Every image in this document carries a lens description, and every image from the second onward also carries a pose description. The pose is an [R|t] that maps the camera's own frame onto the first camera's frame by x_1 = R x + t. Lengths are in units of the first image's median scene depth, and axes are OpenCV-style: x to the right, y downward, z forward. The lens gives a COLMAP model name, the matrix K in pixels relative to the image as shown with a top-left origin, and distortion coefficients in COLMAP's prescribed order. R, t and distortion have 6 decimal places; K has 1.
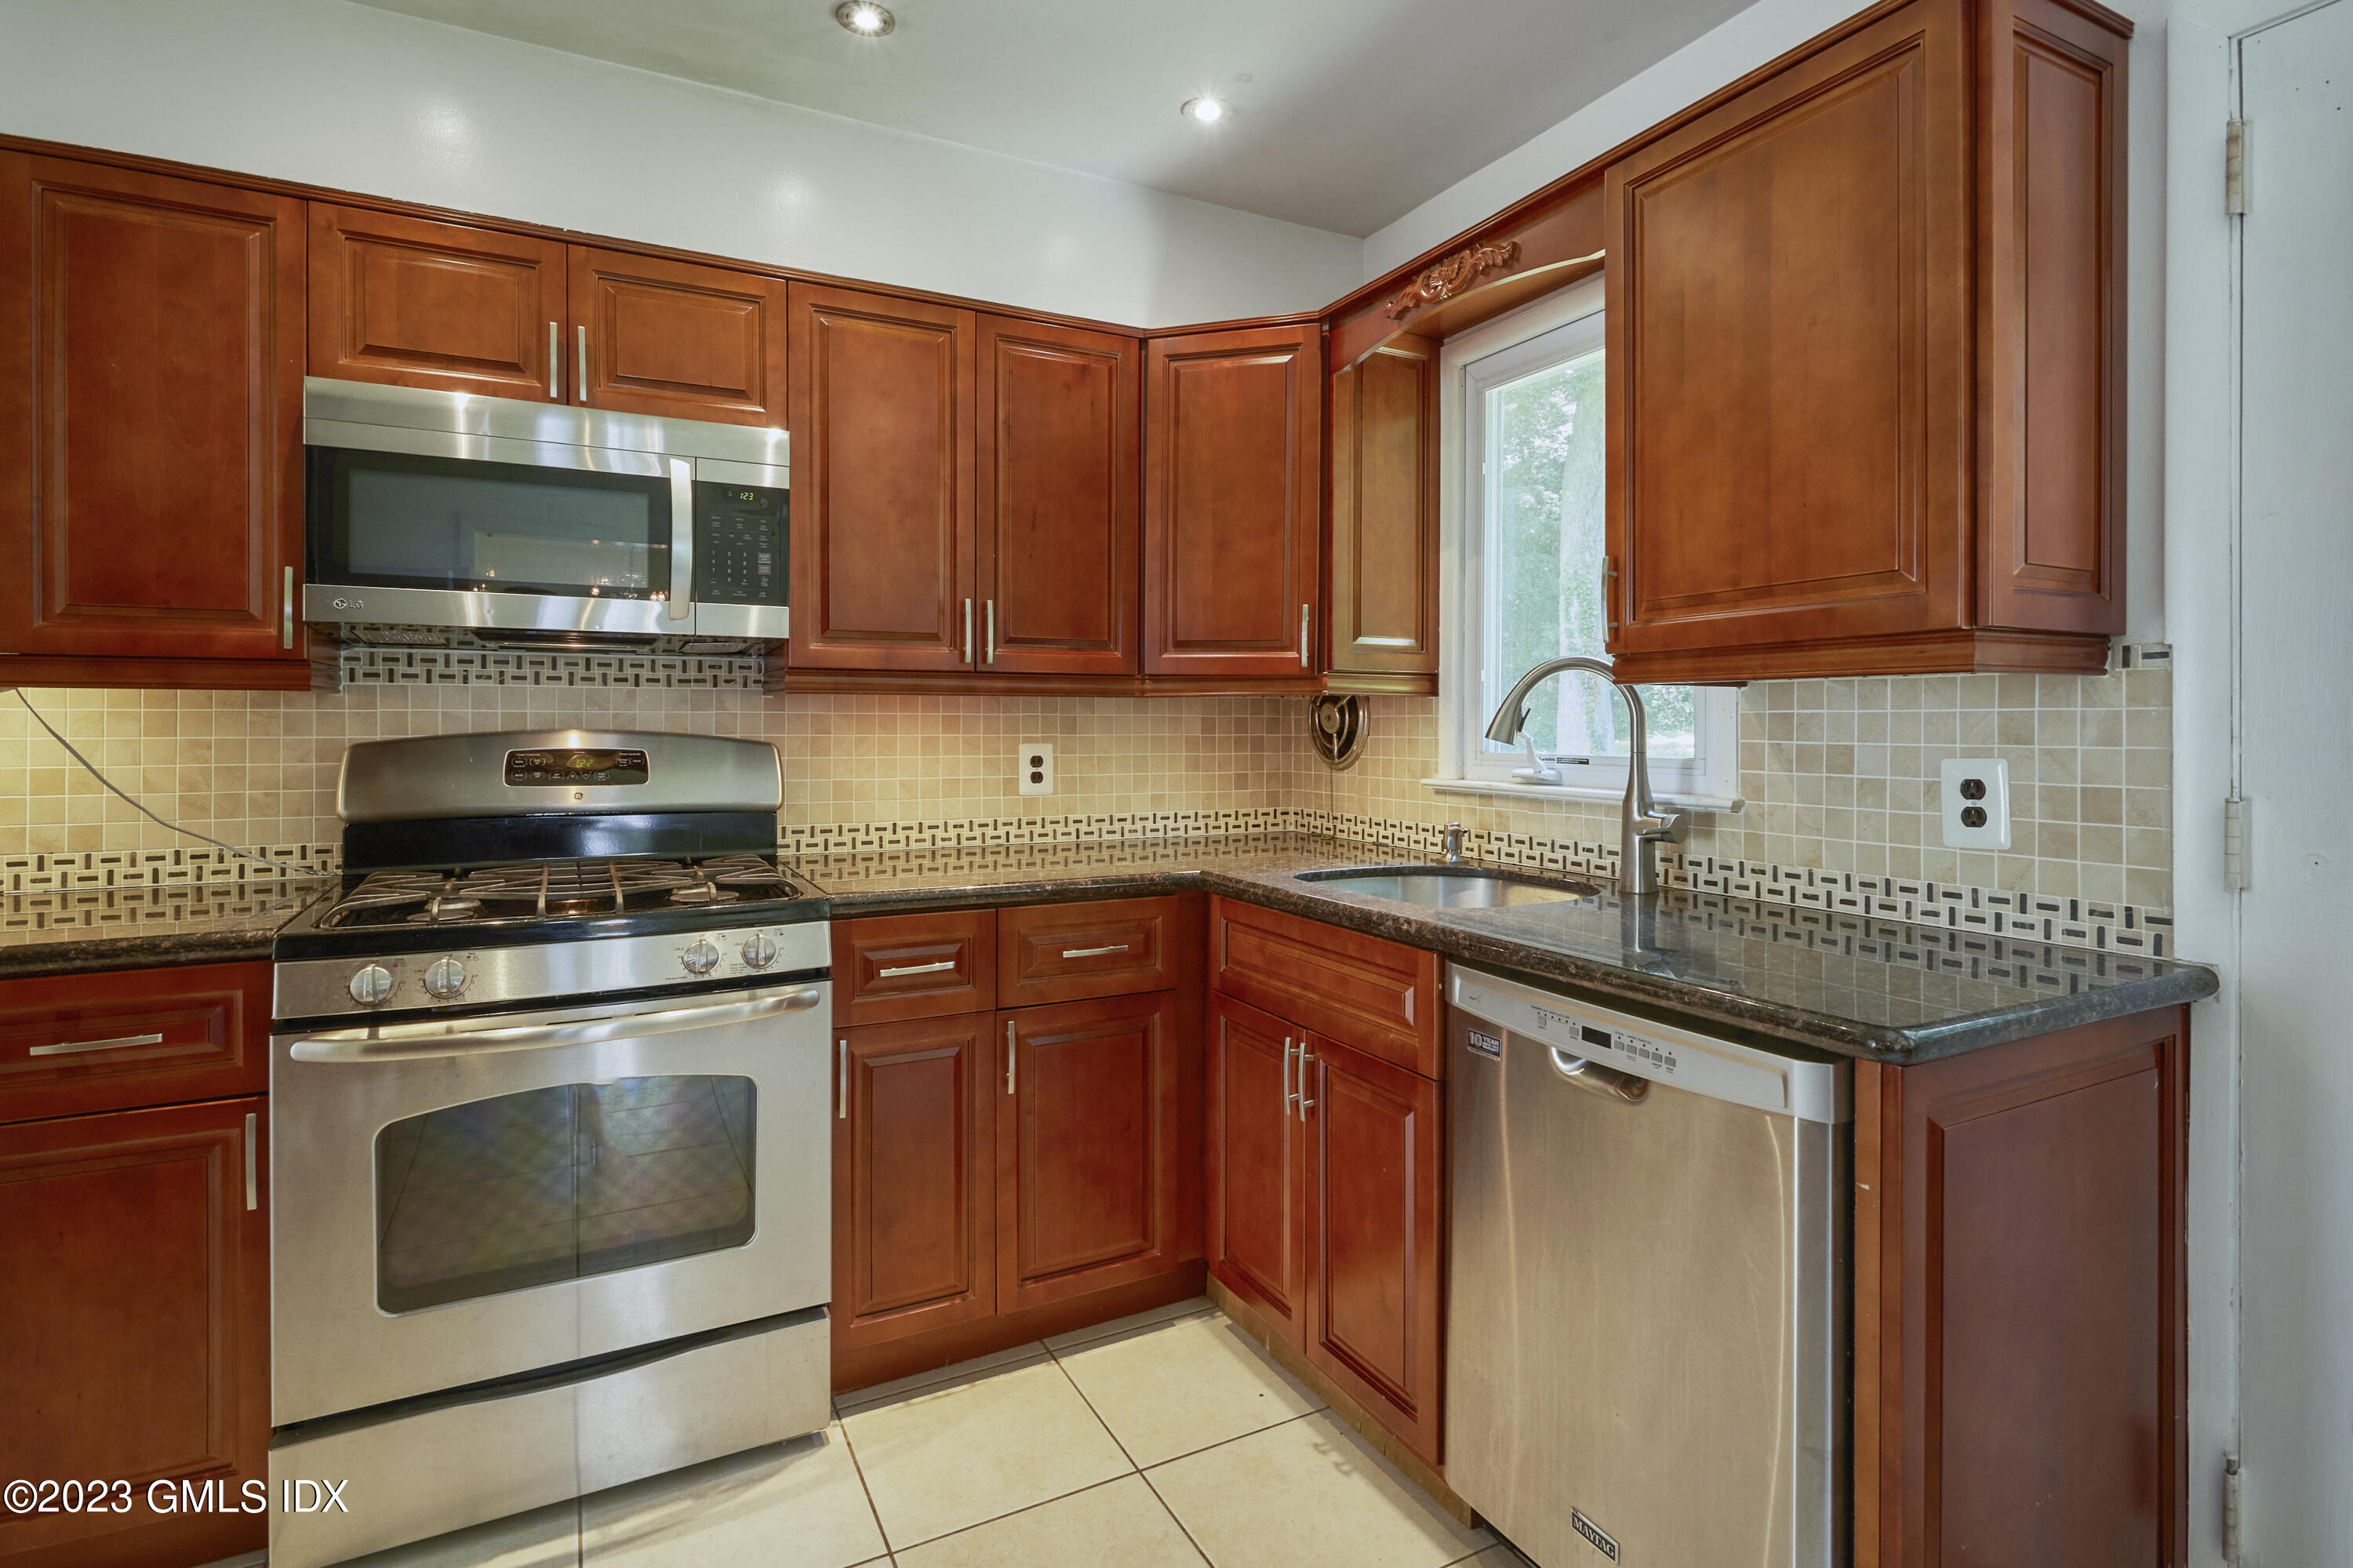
lens RADIAL K [[1163.8, 0, 1188.4], [0, 1163.8, 723.6], [0, 0, 1]] dist [-0.010466, -0.000134]
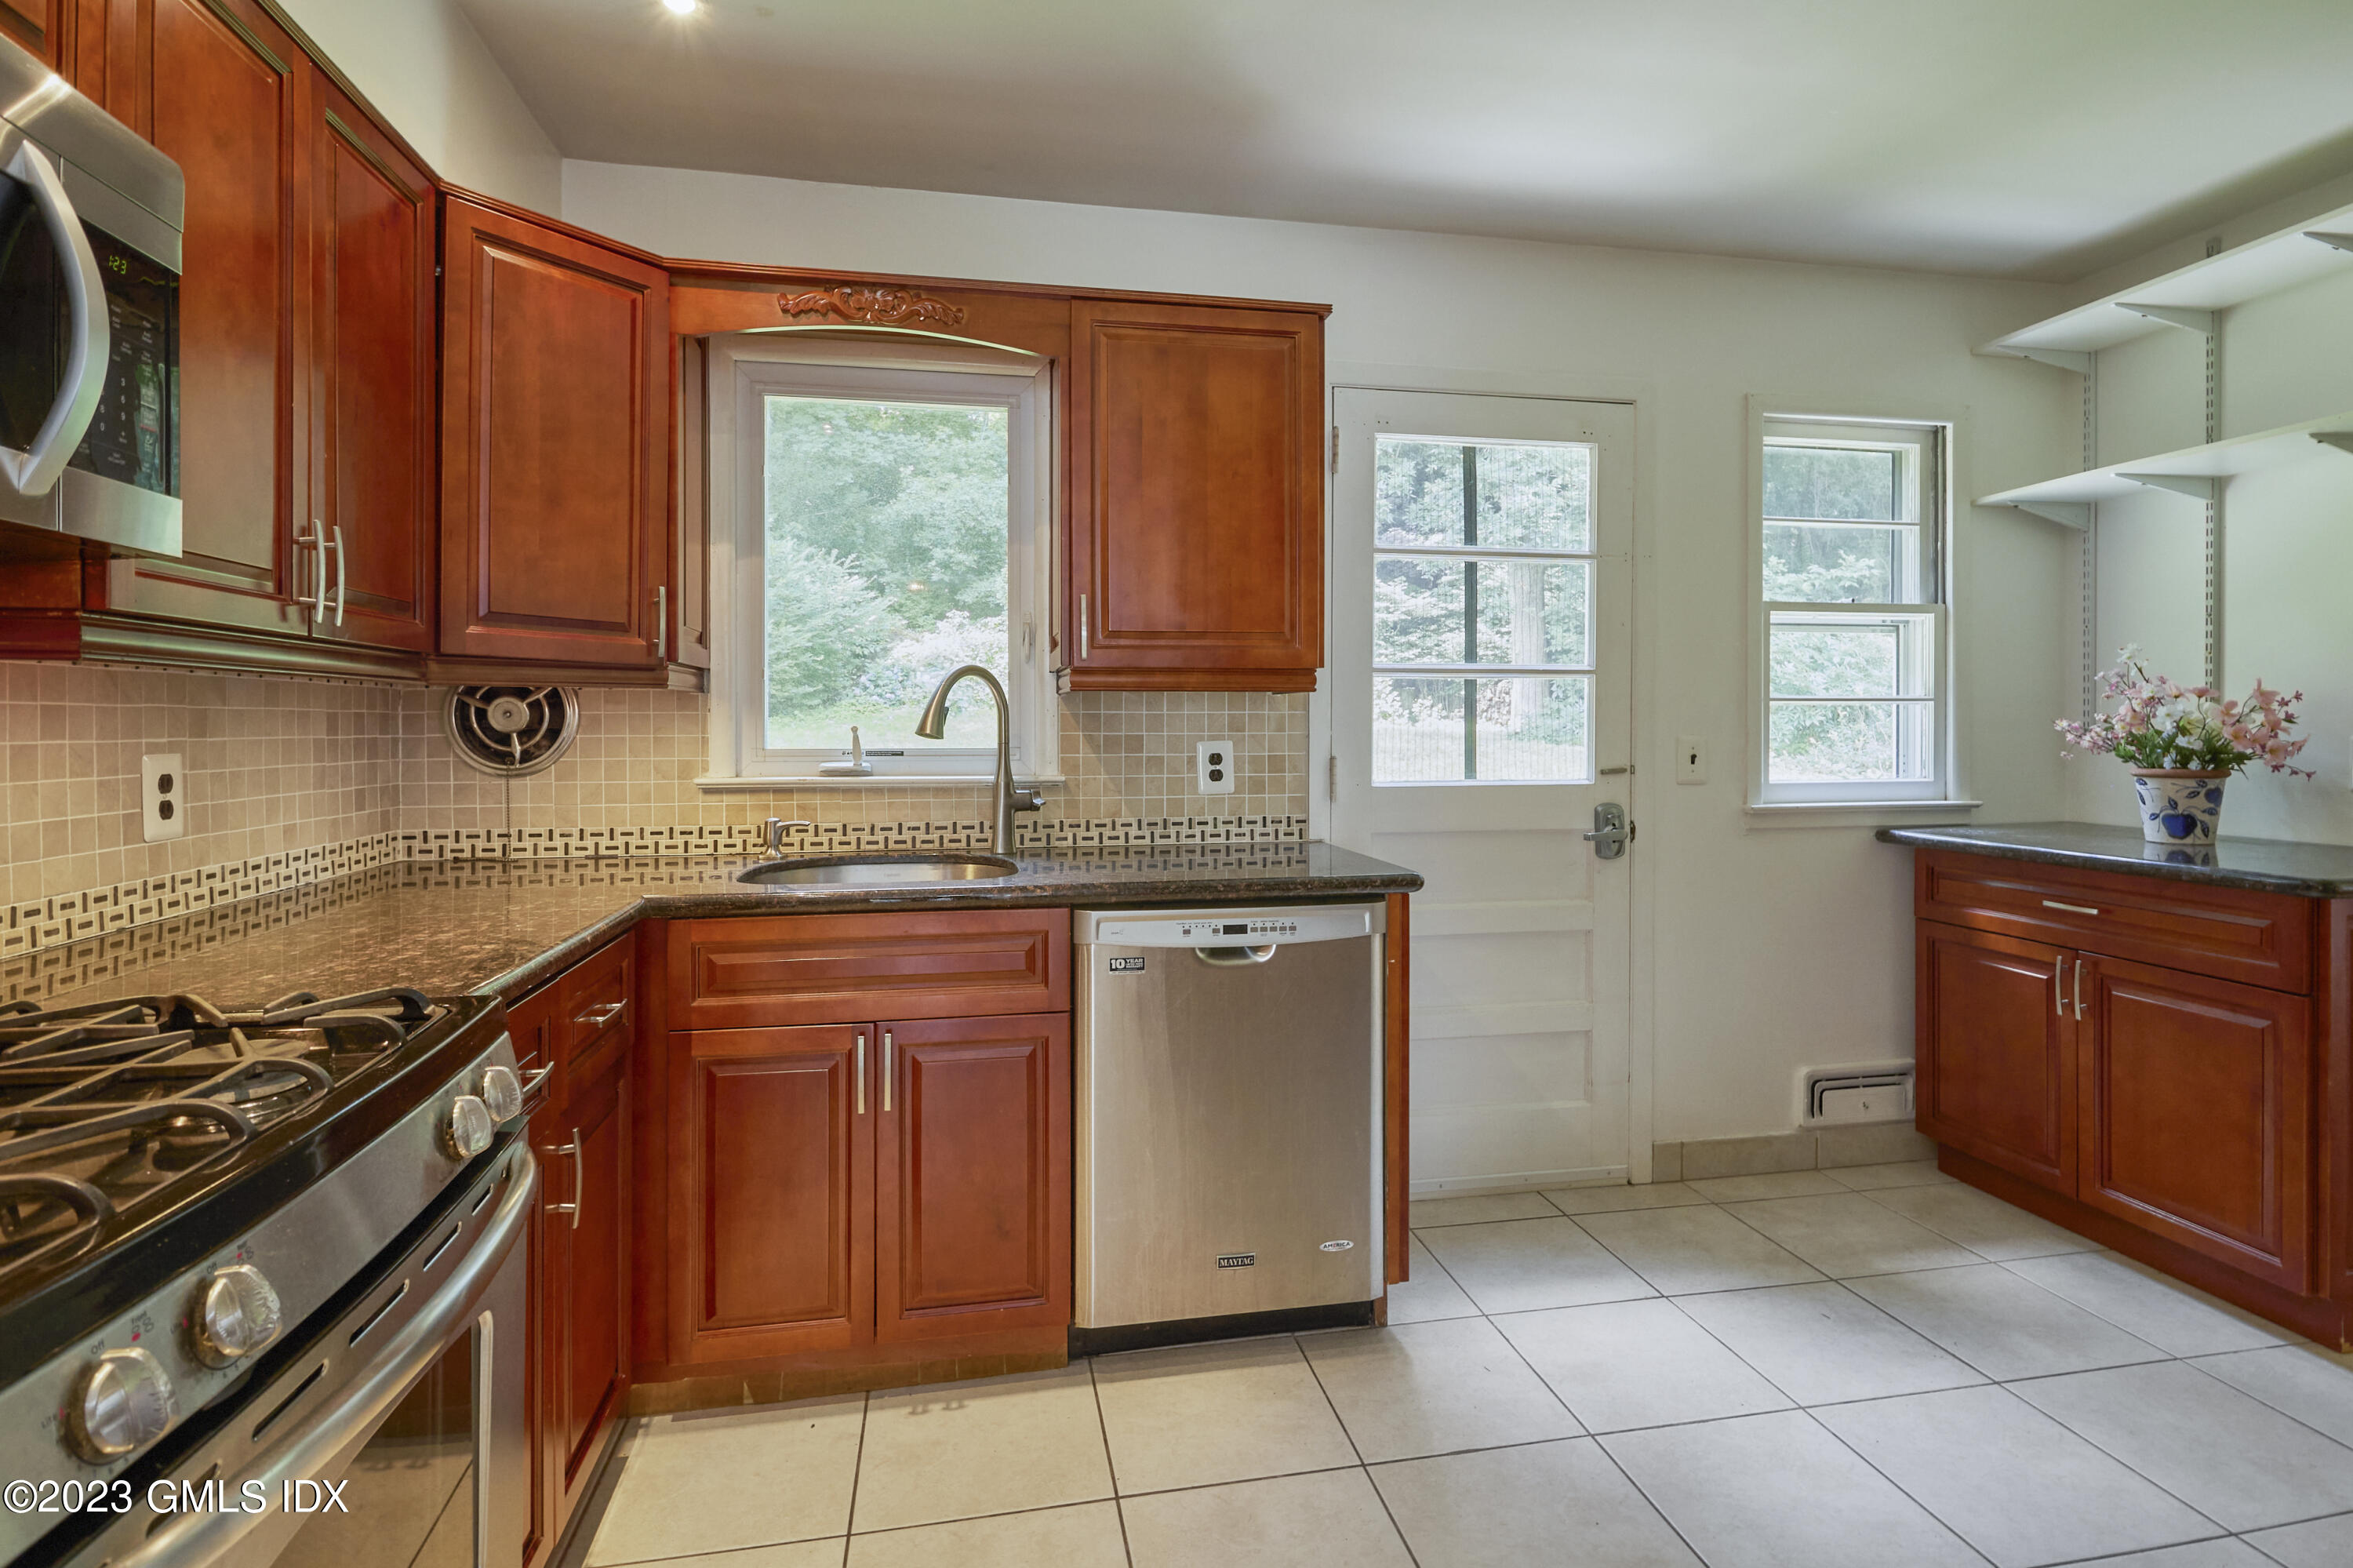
lens RADIAL K [[1163.8, 0, 1188.4], [0, 1163.8, 723.6], [0, 0, 1]] dist [-0.010466, -0.000134]
pose [[0.282721, -0.002447, 0.959199, -0.723195], [0.001097, 0.999997, 0.002228, 0.000802], [-0.959202, 0.000422, 0.282723, 0.415725]]
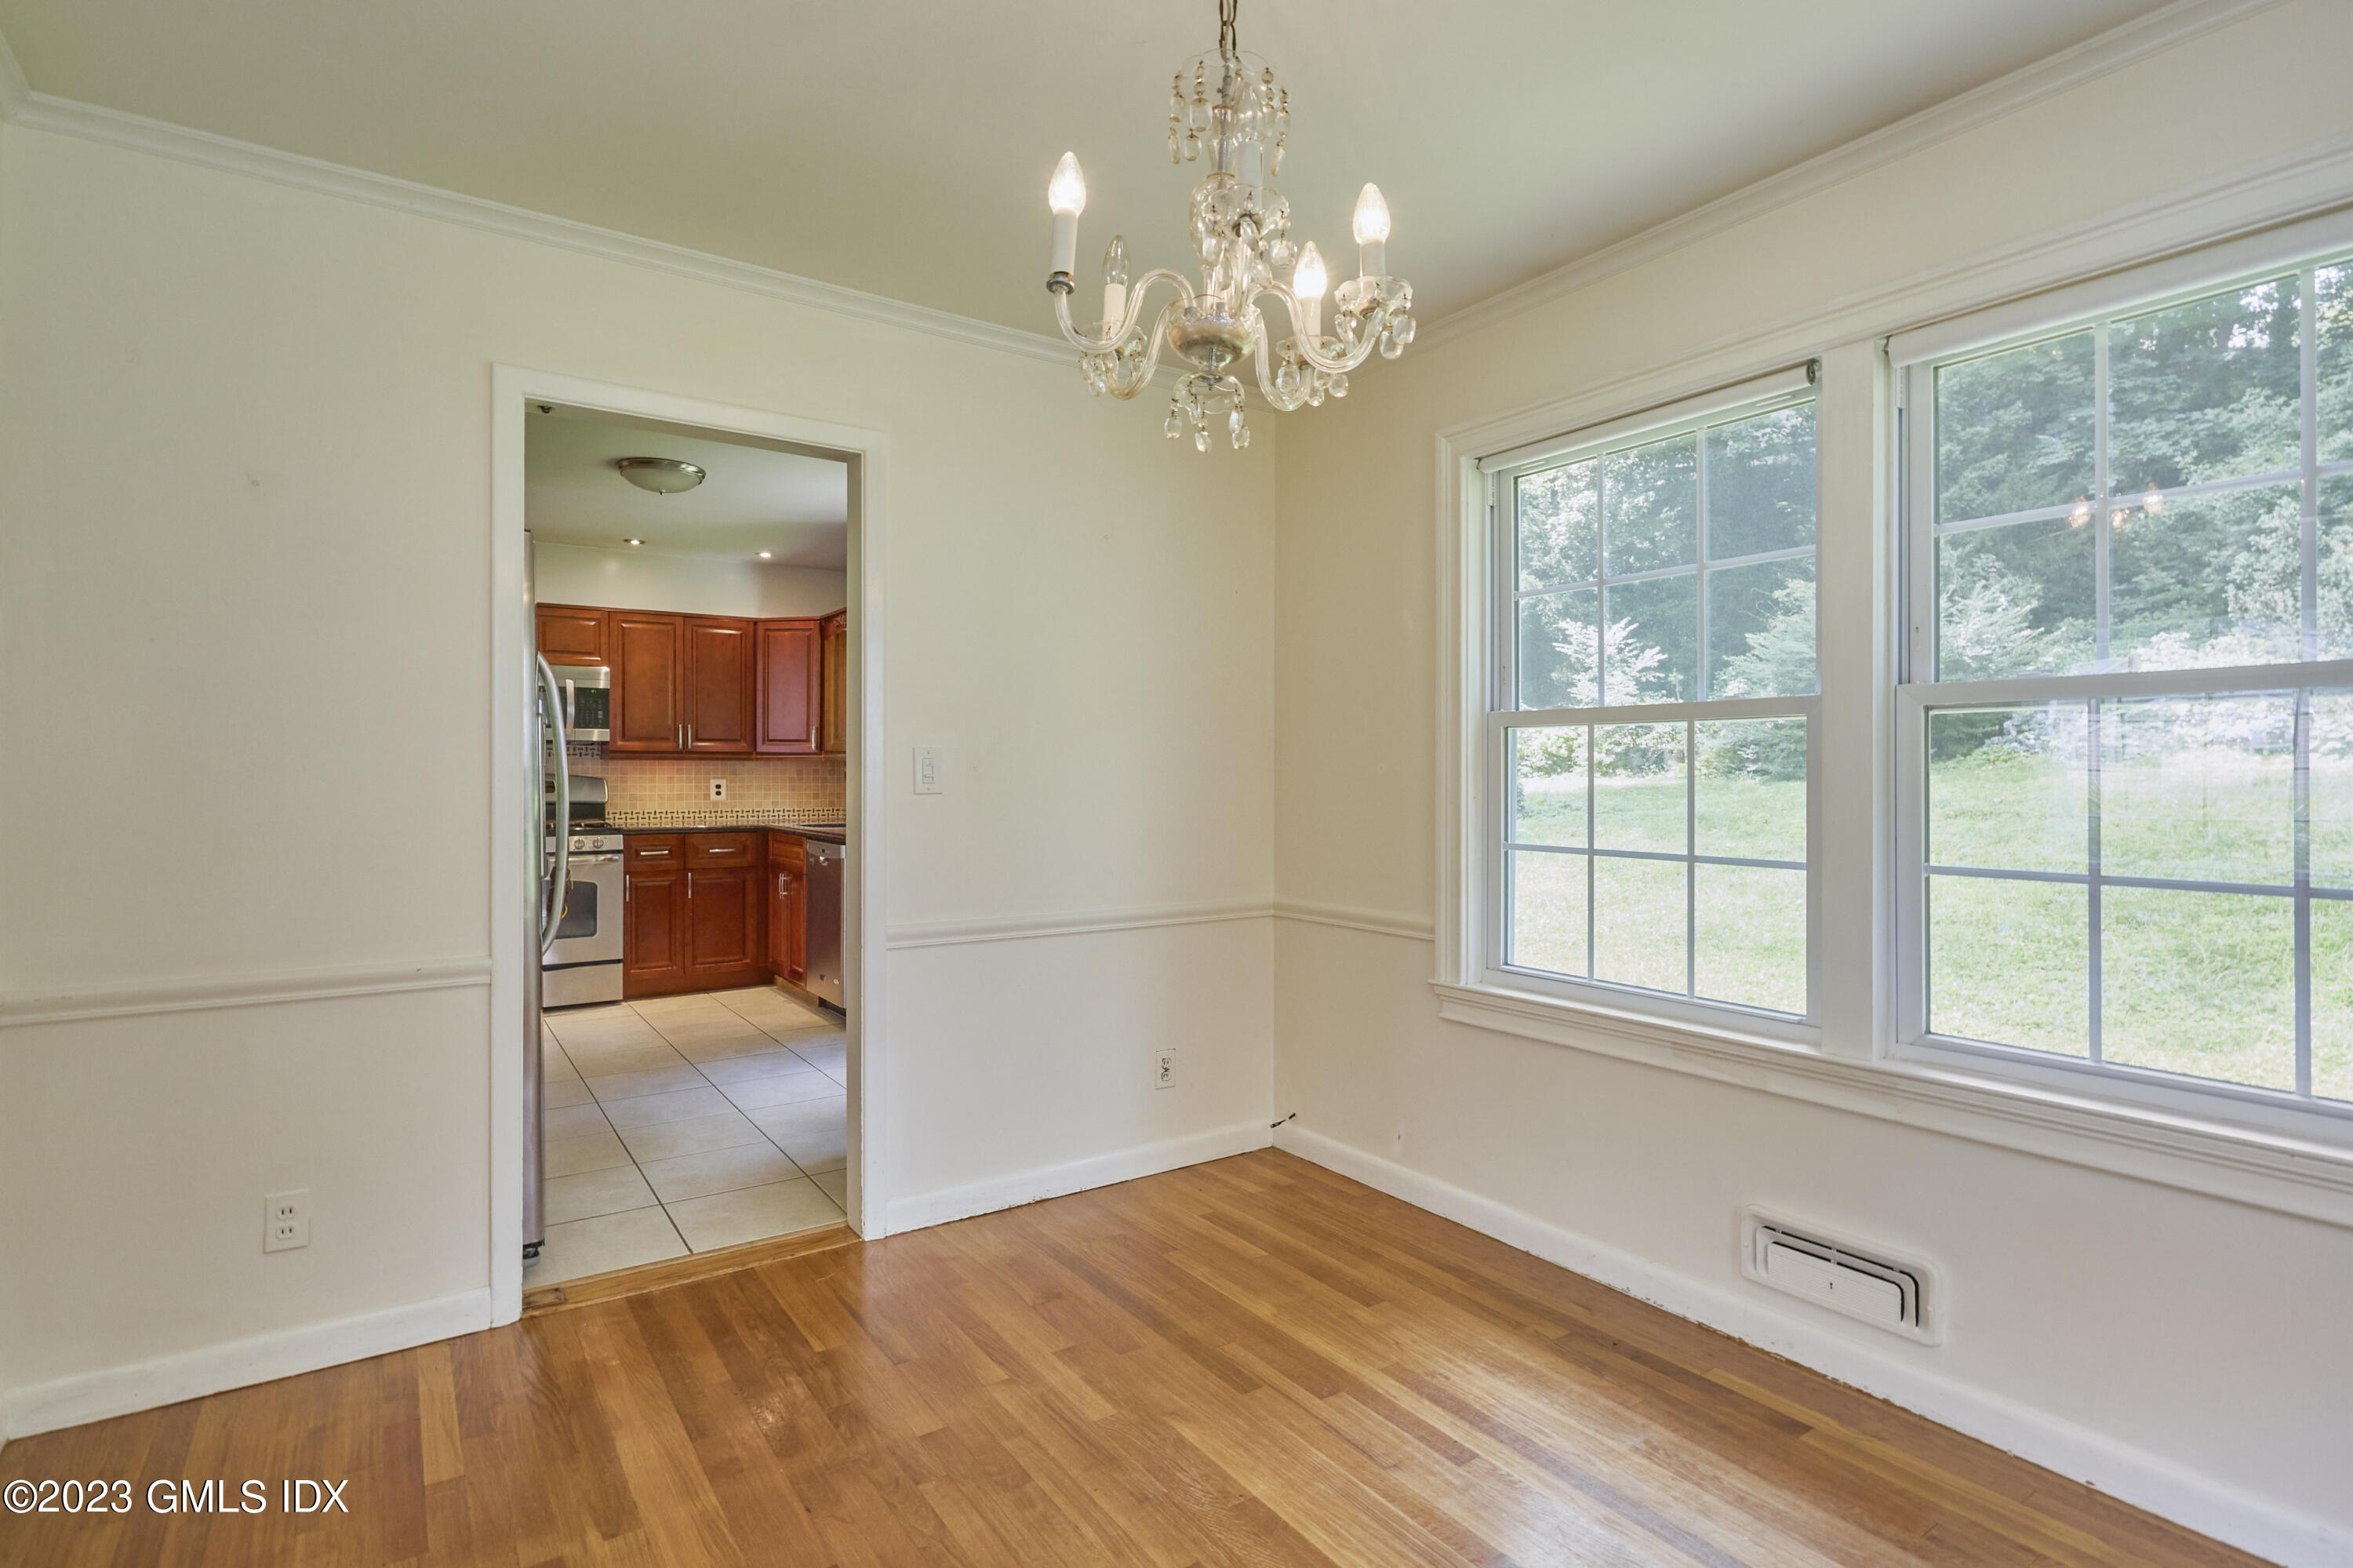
lens RADIAL K [[1109.1, 0, 1169.4], [0, 1109.1, 772.9], [0, 0, 1]] dist [0.001706, 0.000069]
pose [[0.992077, 0.001430, 0.125625, 0.669203], [-0.001152, 0.999997, -0.002288, 0.010399], [-0.125628, 0.002125, 0.992075, -1.849726]]
